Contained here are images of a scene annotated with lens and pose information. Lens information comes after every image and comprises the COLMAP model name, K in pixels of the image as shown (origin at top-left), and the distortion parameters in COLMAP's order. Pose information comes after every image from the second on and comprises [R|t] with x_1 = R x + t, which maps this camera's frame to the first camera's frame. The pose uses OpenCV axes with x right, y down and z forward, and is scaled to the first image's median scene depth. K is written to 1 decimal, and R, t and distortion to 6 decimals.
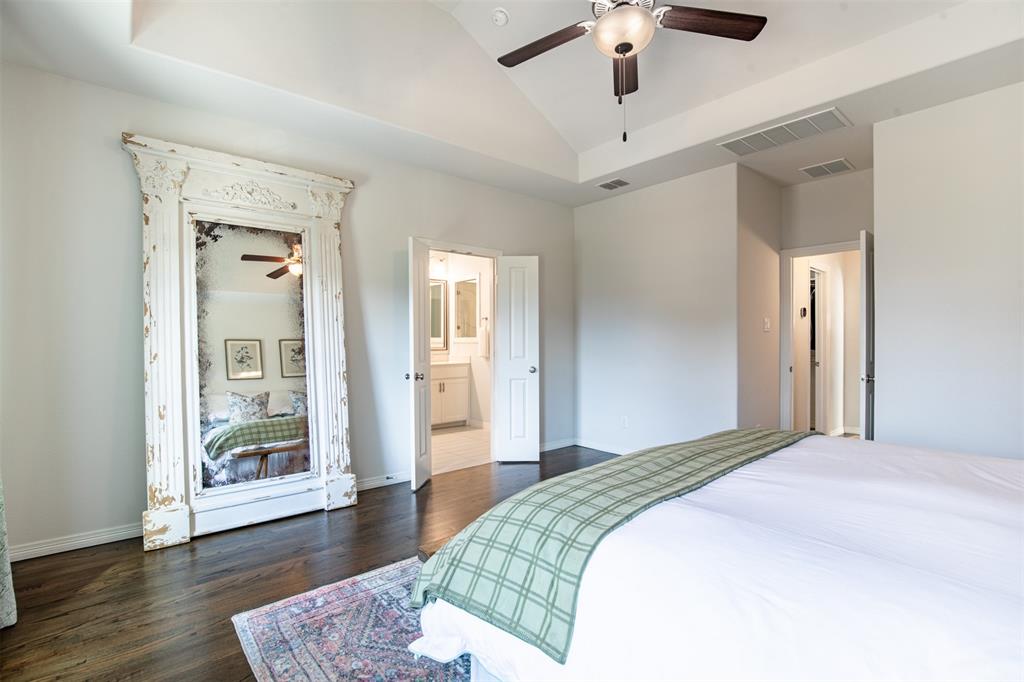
lens RADIAL K [[471.6, 0, 511.6], [0, 471.6, 340.2], [0, 0, 1]] dist [-0.035215, 0.004902]
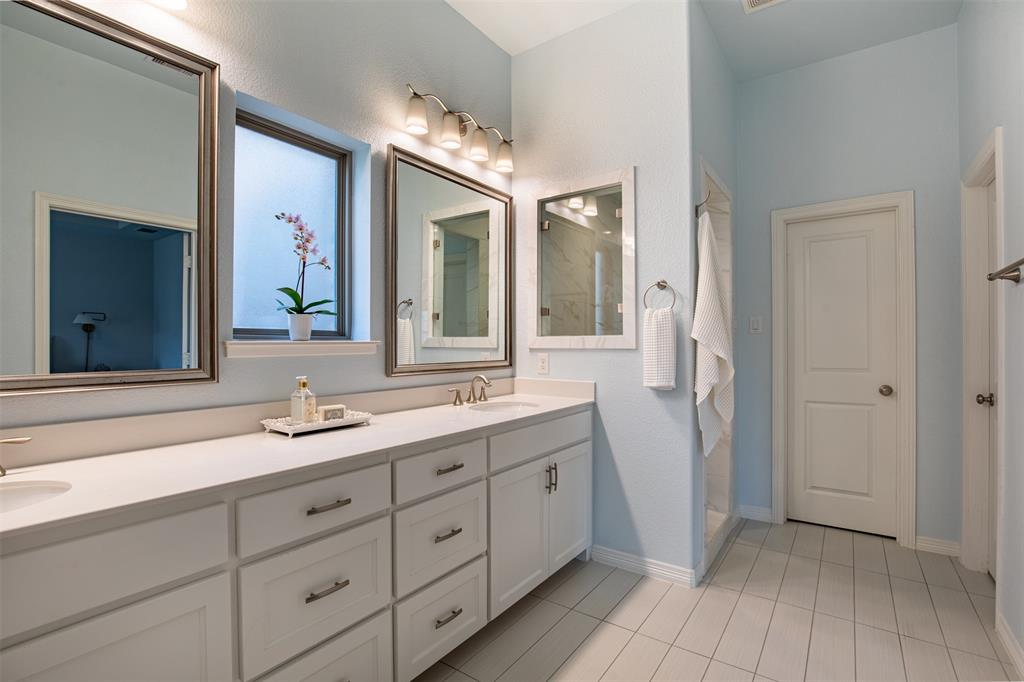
lens RADIAL K [[471.6, 0, 505.5], [0, 471.6, 342.8], [0, 0, 1]] dist [-0.035215, 0.004902]
pose [[0.969197, 0.010818, 0.246050, -0.256495], [-0.008224, 0.999899, -0.011569, 0.004878], [-0.246150, 0.009190, 0.969188, 0.644531]]
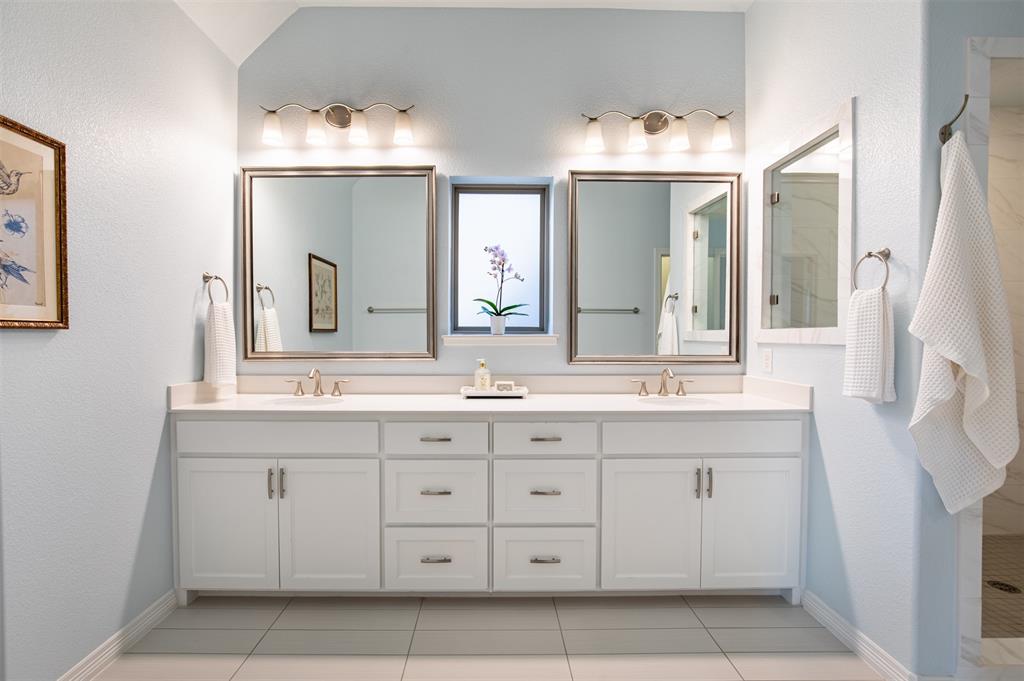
lens RADIAL K [[471.6, 0, 502.3], [0, 471.6, 342.4], [0, 0, 1]] dist [-0.035215, 0.004902]
pose [[0.772914, 0.020446, -0.634181, -0.051944], [-0.014926, 0.999790, 0.014043, 0.002341], [0.634335, -0.001388, 0.773057, 0.640051]]
